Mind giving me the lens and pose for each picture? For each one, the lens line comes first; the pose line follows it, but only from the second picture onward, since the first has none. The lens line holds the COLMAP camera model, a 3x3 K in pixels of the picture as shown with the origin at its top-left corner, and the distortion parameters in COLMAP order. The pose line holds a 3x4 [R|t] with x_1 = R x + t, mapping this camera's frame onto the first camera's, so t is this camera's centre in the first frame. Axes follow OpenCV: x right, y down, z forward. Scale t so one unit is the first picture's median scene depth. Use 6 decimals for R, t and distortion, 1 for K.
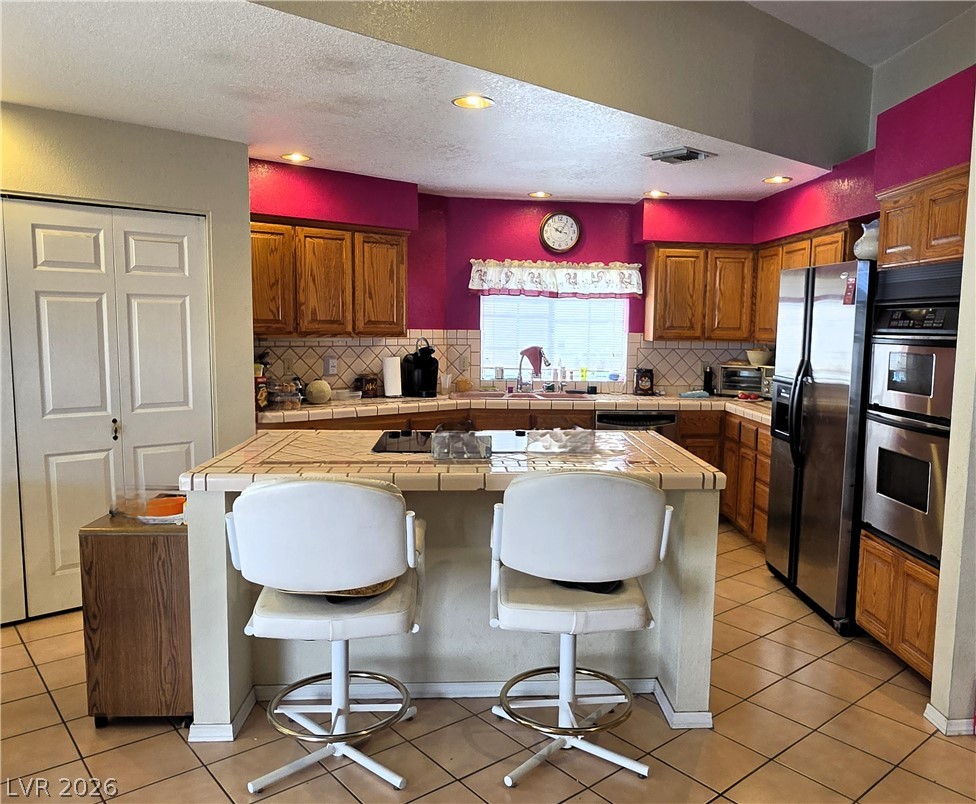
lens RADIAL K [[716.3, 0, 488.0], [0, 716.3, 402.0], [0, 0, 1]] dist [-0.007426, -0.002295]
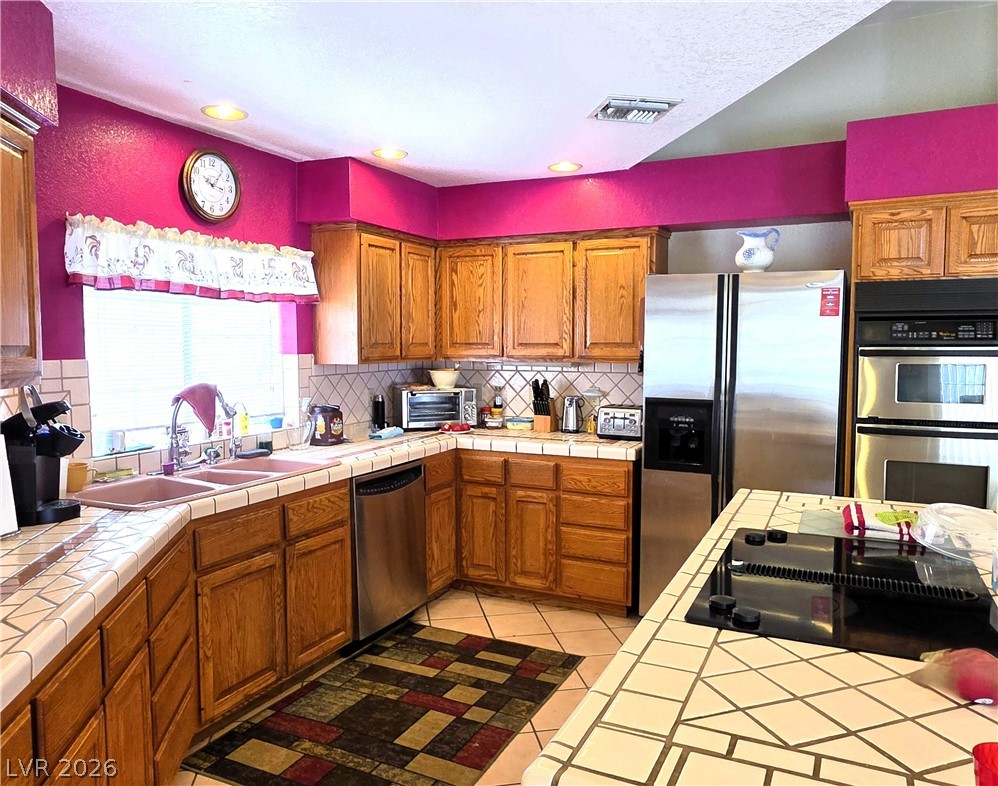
lens RADIAL K [[743.7, 0, 499.0], [0, 743.7, 393.0], [0, 0, 1]] dist [0.000682, 0.002157]
pose [[0.475294, -0.081191, 0.876073, -0.330421], [0.106938, 0.993682, 0.034074, -0.066031], [-0.873304, 0.077491, 0.480973, 0.520890]]
